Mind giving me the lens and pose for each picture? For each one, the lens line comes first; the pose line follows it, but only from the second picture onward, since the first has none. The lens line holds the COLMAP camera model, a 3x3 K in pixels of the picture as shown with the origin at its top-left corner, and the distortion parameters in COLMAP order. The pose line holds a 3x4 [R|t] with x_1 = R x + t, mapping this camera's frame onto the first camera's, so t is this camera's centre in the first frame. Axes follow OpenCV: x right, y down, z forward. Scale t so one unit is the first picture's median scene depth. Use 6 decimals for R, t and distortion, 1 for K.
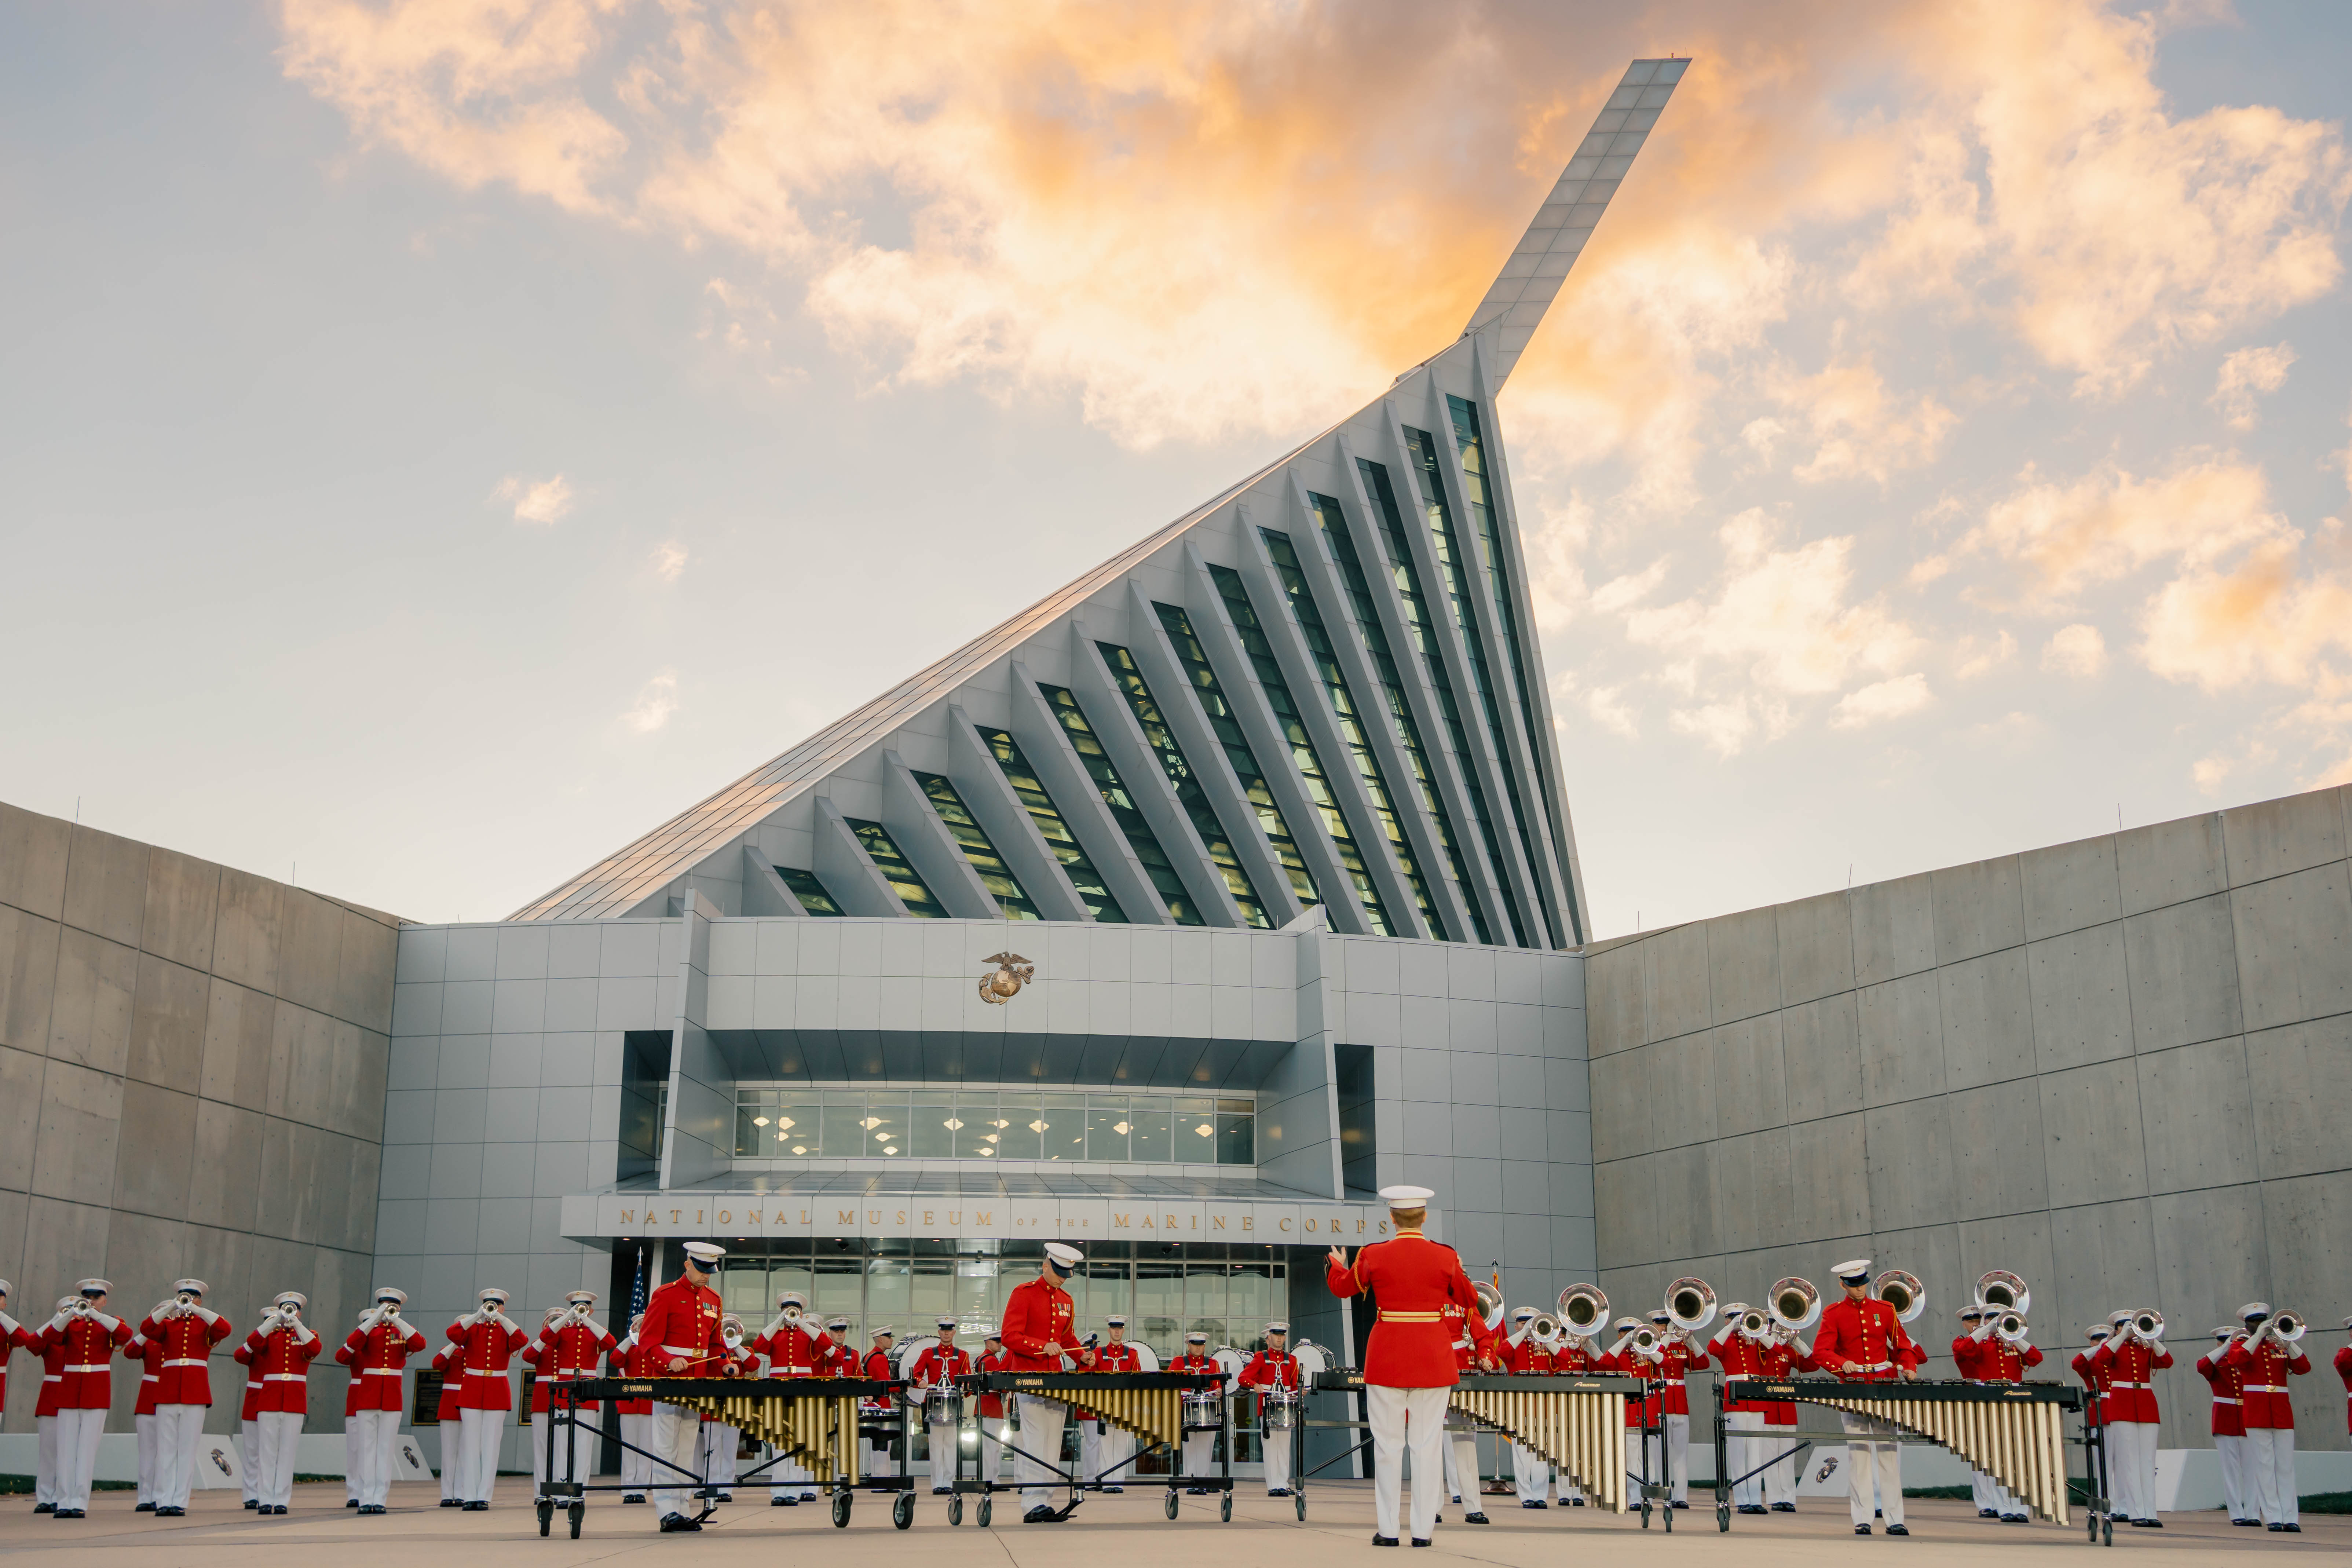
lens RADIAL K [[2763.9, 0, 1178.0], [0, 2763.9, 782.8], [0, 0, 1]] dist [0.003723, -0.004989]
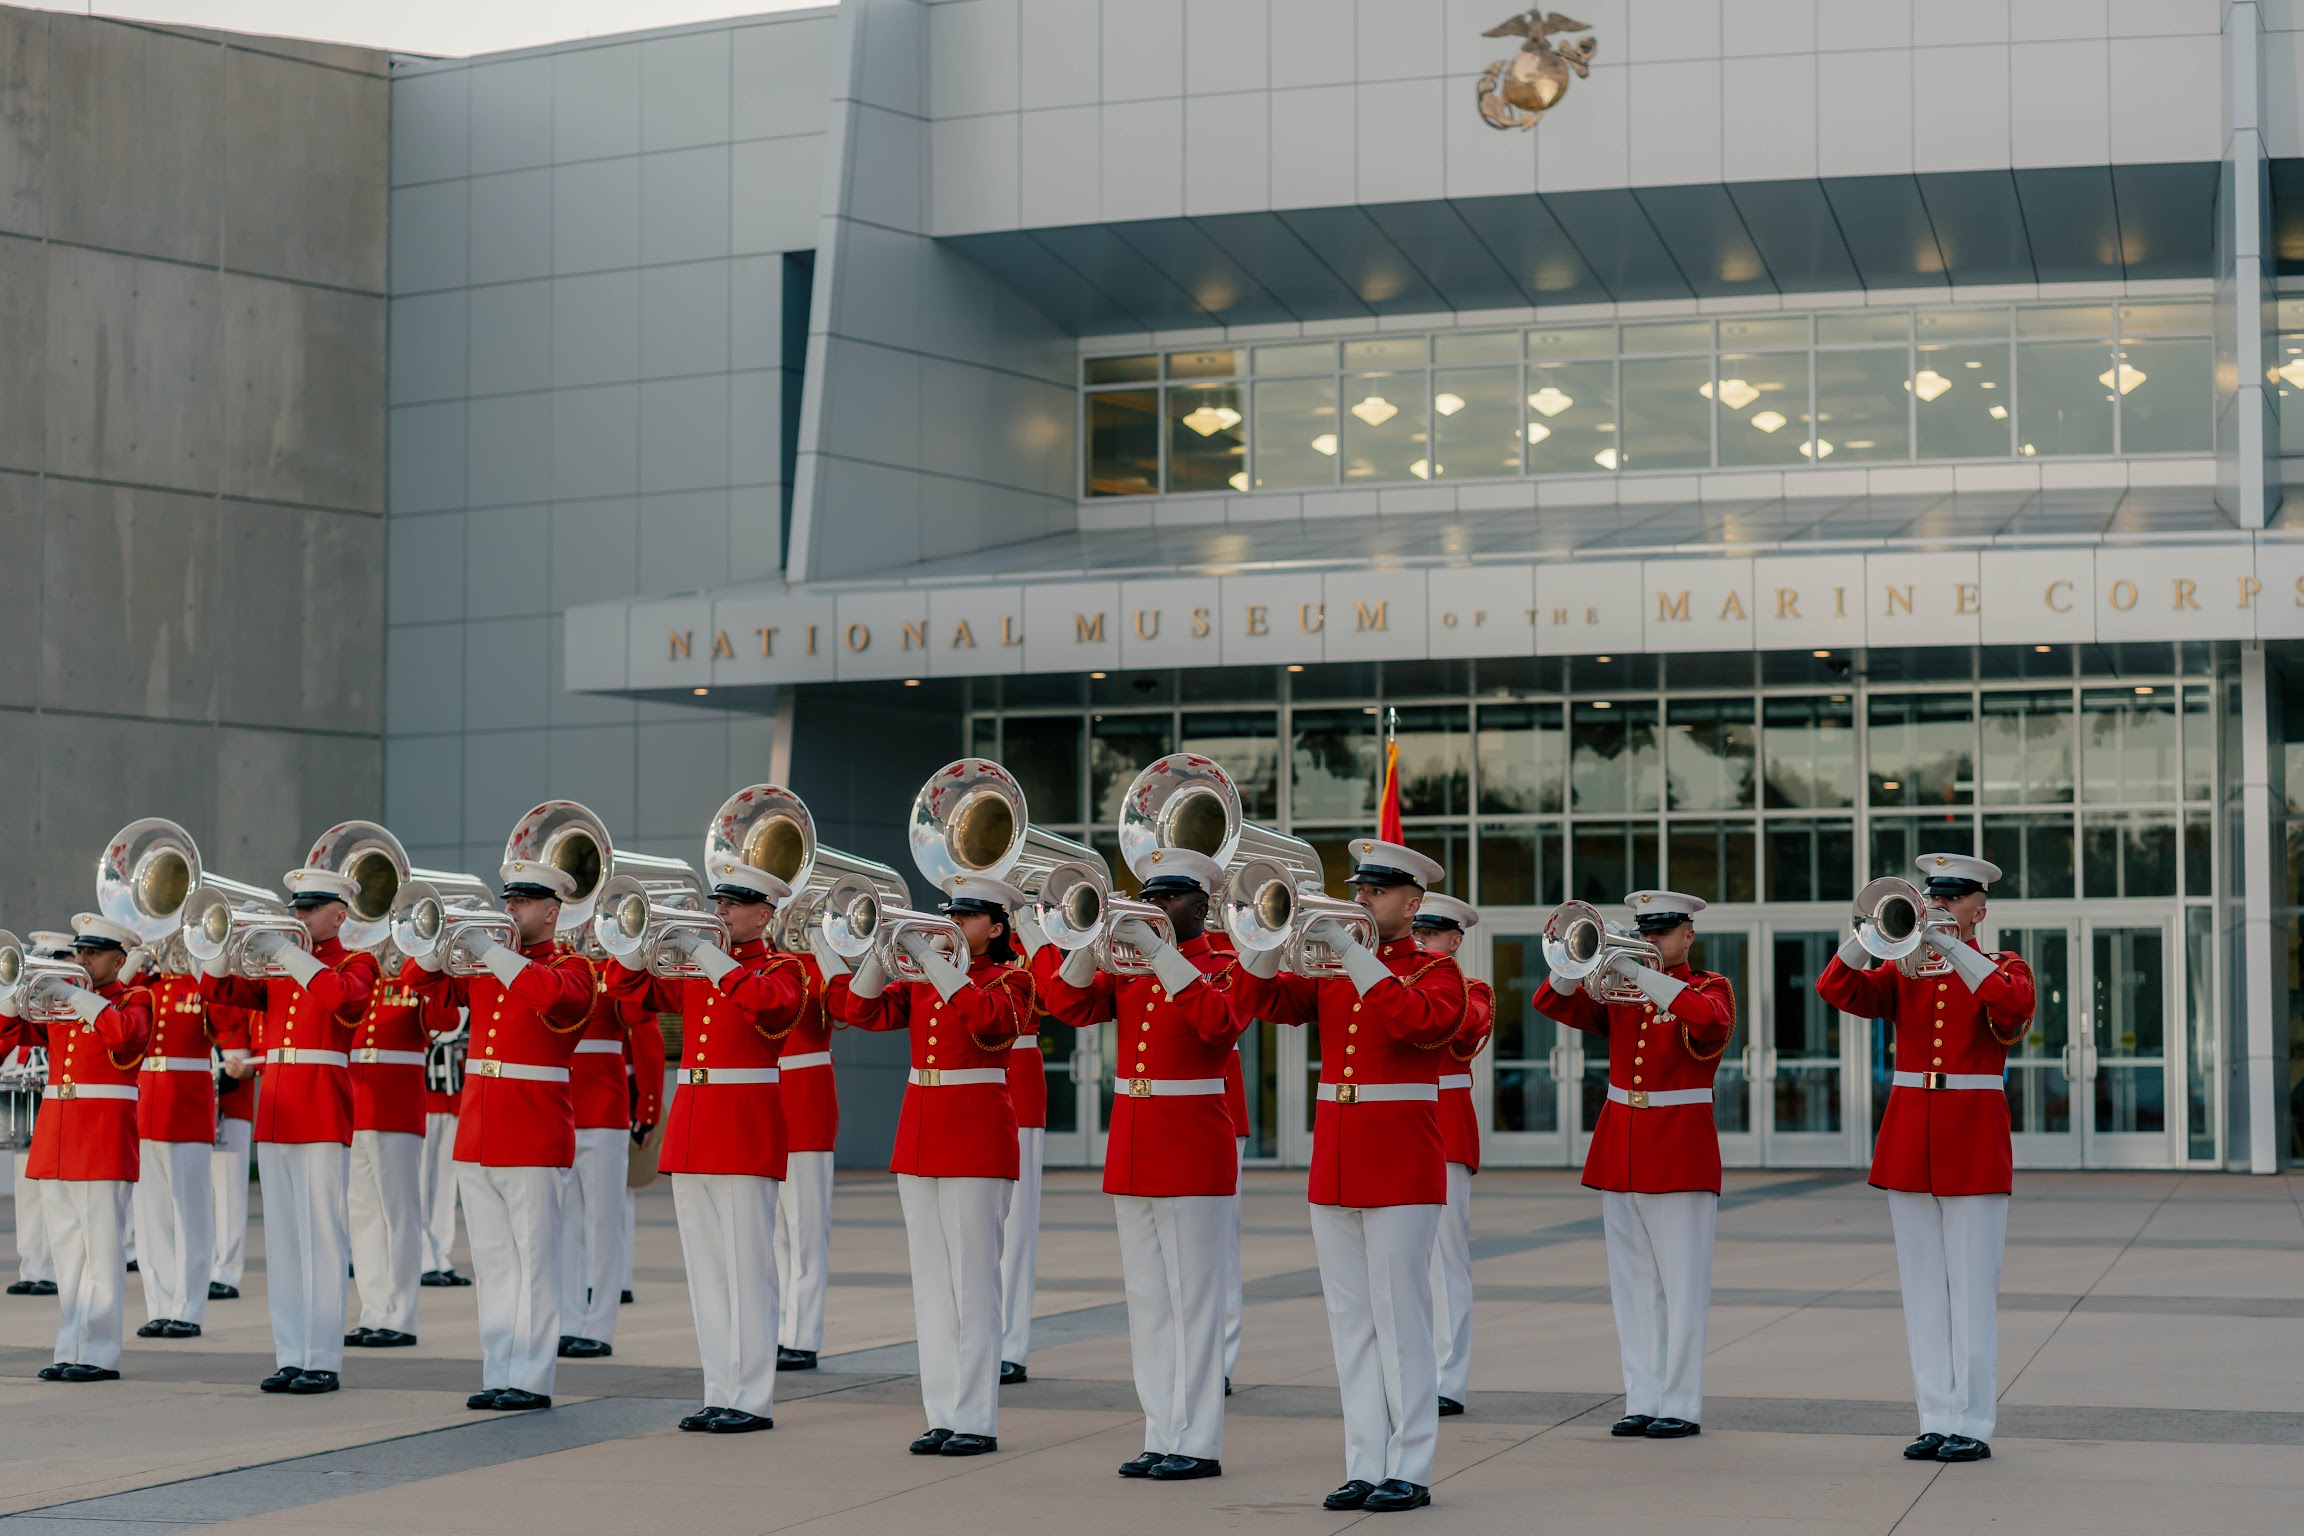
lens RADIAL K [[6168.6, 0, 1152.0], [0, 6168.6, 768.0], [0, 0, 1]] dist [-0.005093, -0.077242]
pose [[0.879956, -0.032076, -0.473972, 0.372989], [0.120744, 0.980054, 0.157844, 0.018516], [0.459455, -0.196125, 0.866277, 0.106630]]
